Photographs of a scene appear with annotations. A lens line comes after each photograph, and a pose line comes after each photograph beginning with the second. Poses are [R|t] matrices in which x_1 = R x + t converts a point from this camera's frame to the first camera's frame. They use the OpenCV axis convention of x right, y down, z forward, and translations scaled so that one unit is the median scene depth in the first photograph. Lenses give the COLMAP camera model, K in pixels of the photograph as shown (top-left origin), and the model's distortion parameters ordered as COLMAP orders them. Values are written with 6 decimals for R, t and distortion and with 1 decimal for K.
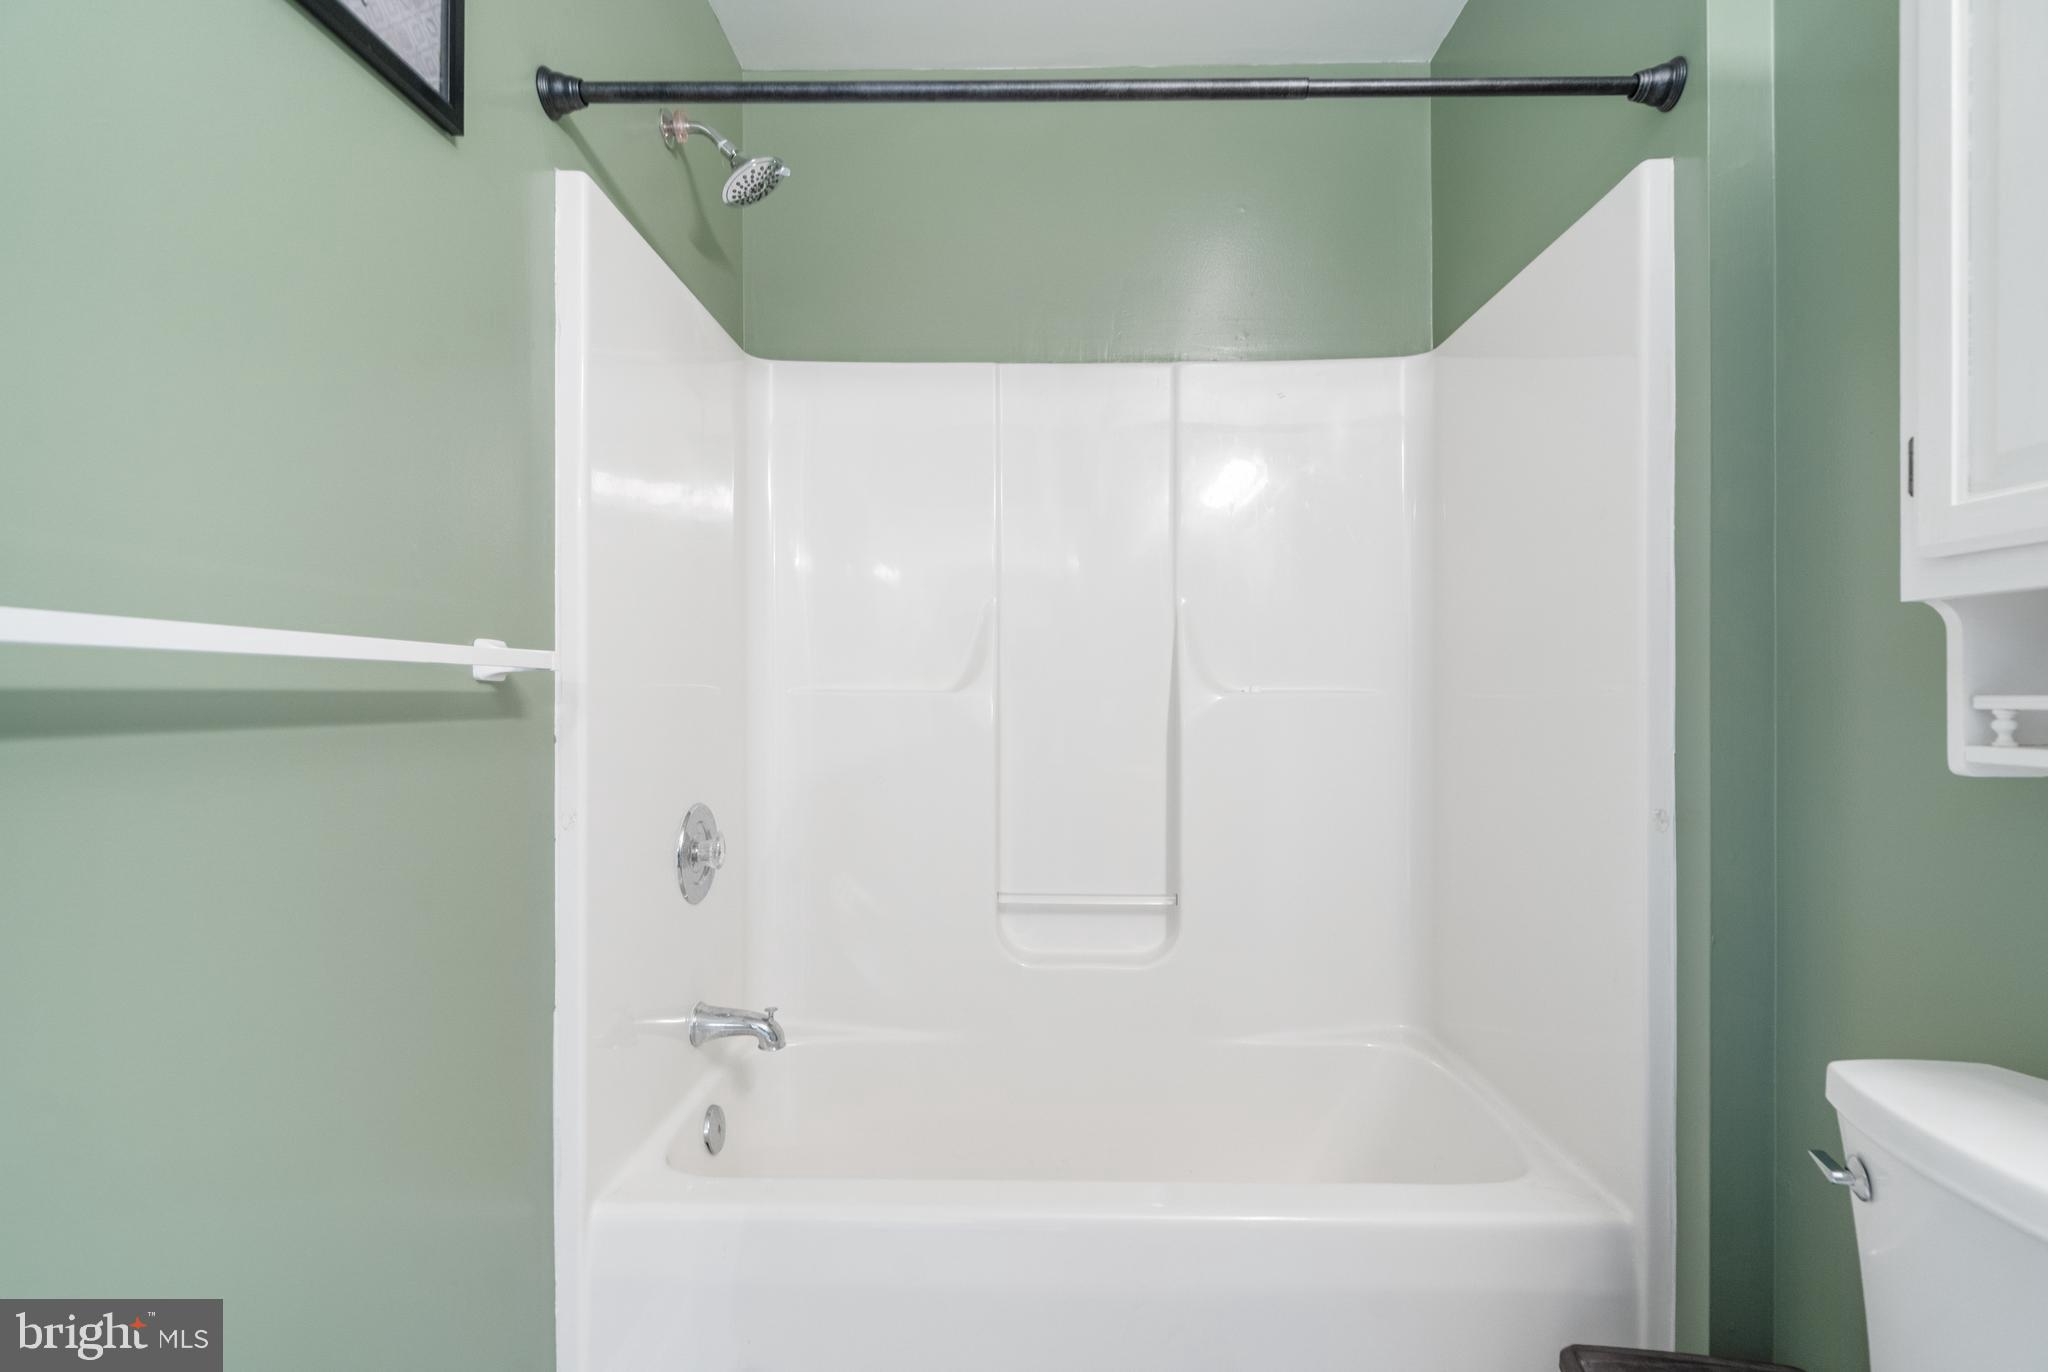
lens RADIAL K [[953.5, 0, 1025.7], [0, 953.5, 689.4], [0, 0, 1]] dist [-0.003760, 0.002498]
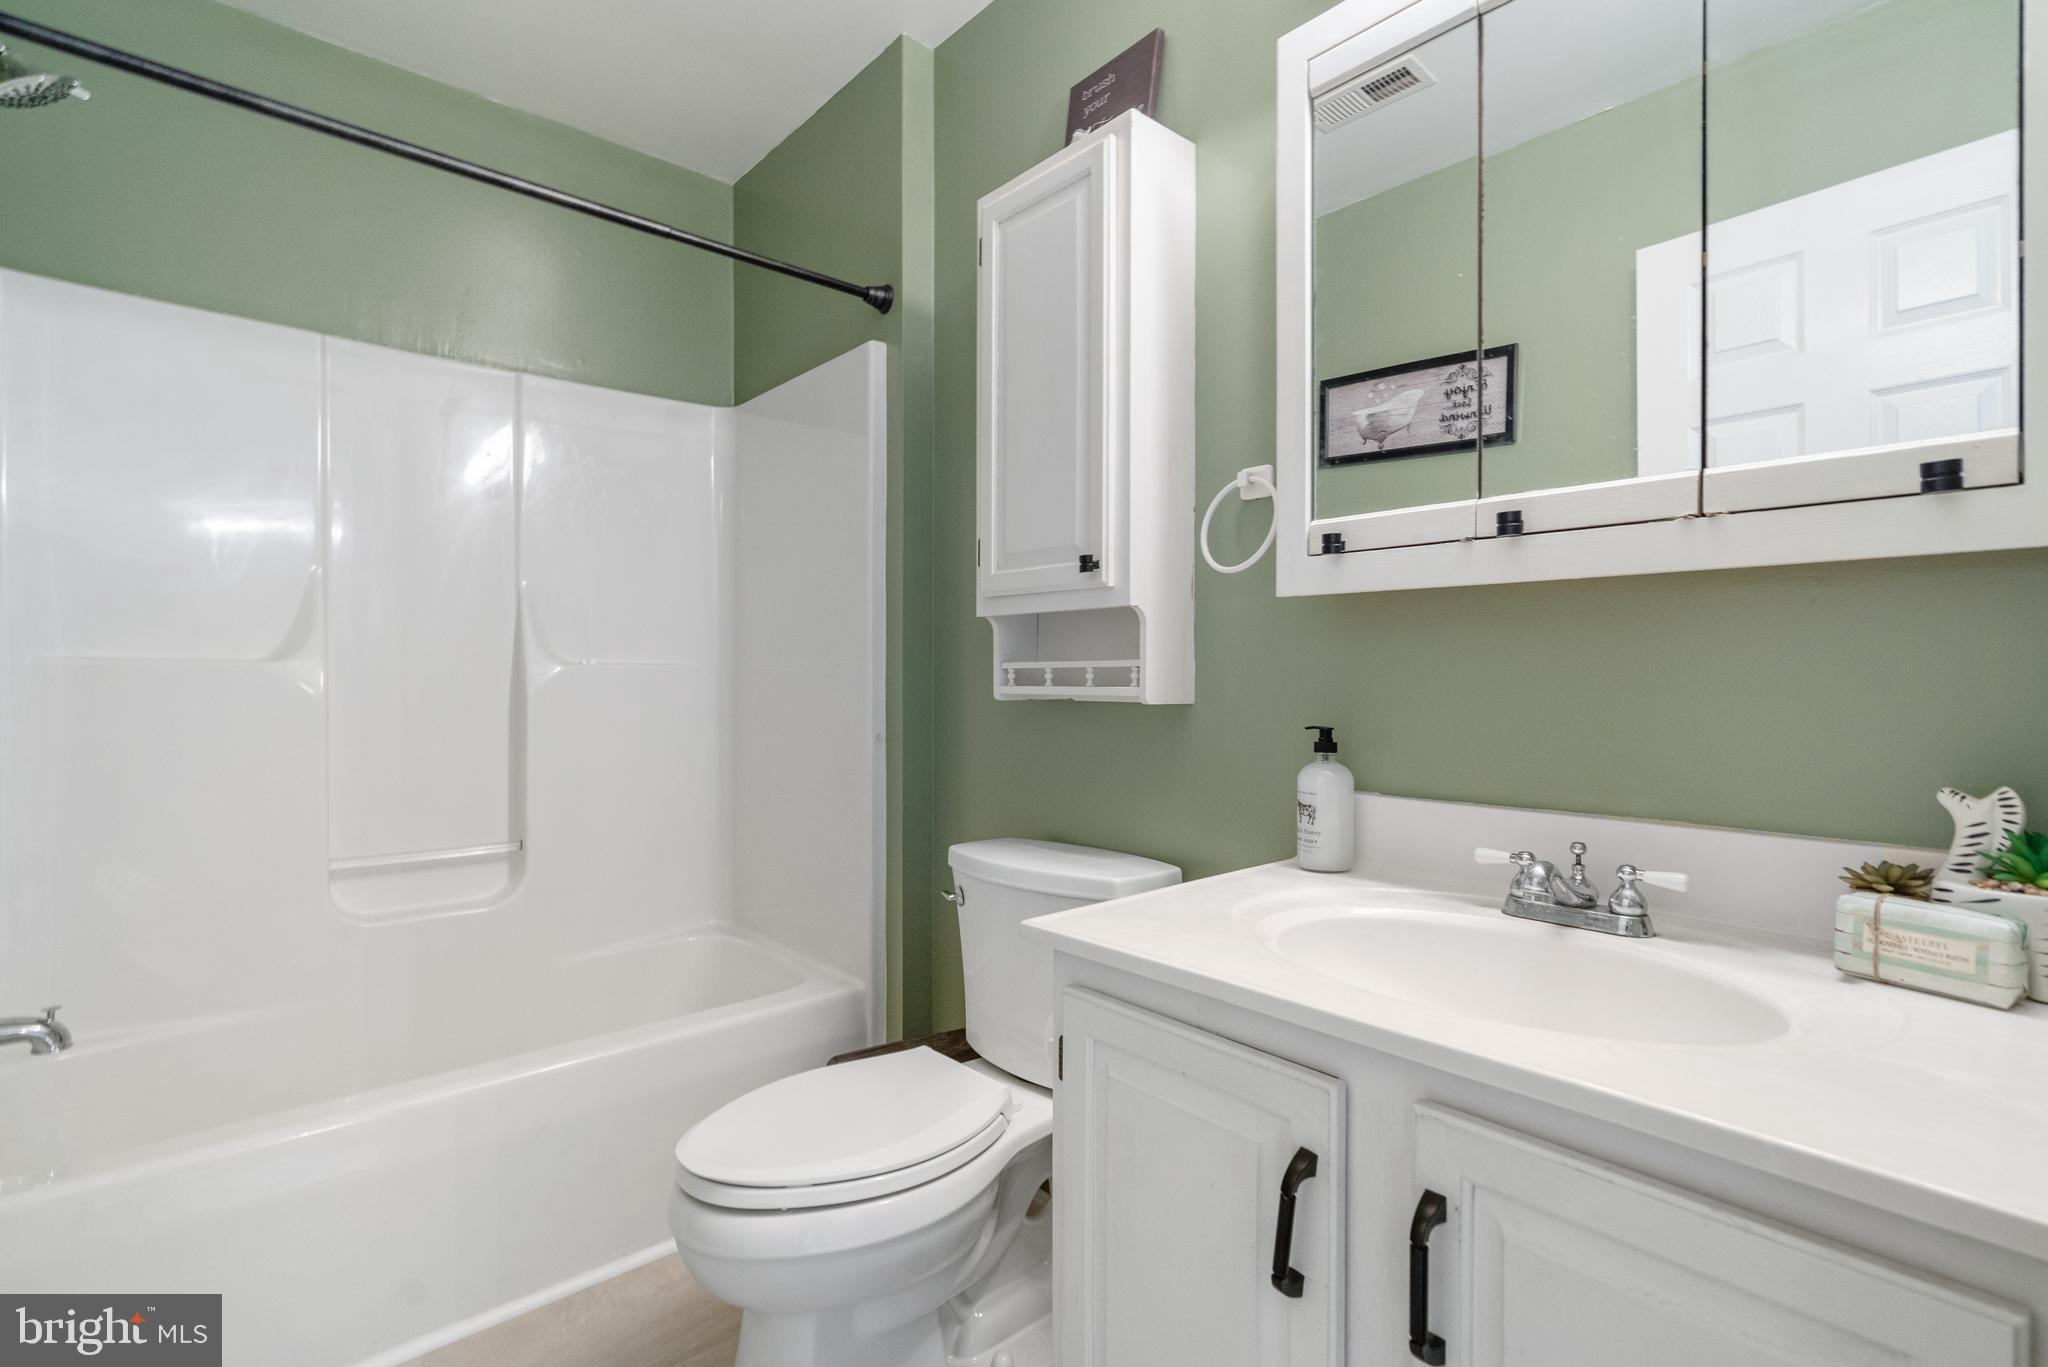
lens RADIAL K [[953.5, 0, 1027.1], [0, 953.5, 679.0], [0, 0, 1]] dist [-0.003760, 0.002498]
pose [[0.737226, -0.002439, 0.675642, -0.266544], [-0.003488, 0.999966, 0.007416, 0.018100], [-0.675637, -0.007824, 0.737193, -0.400741]]
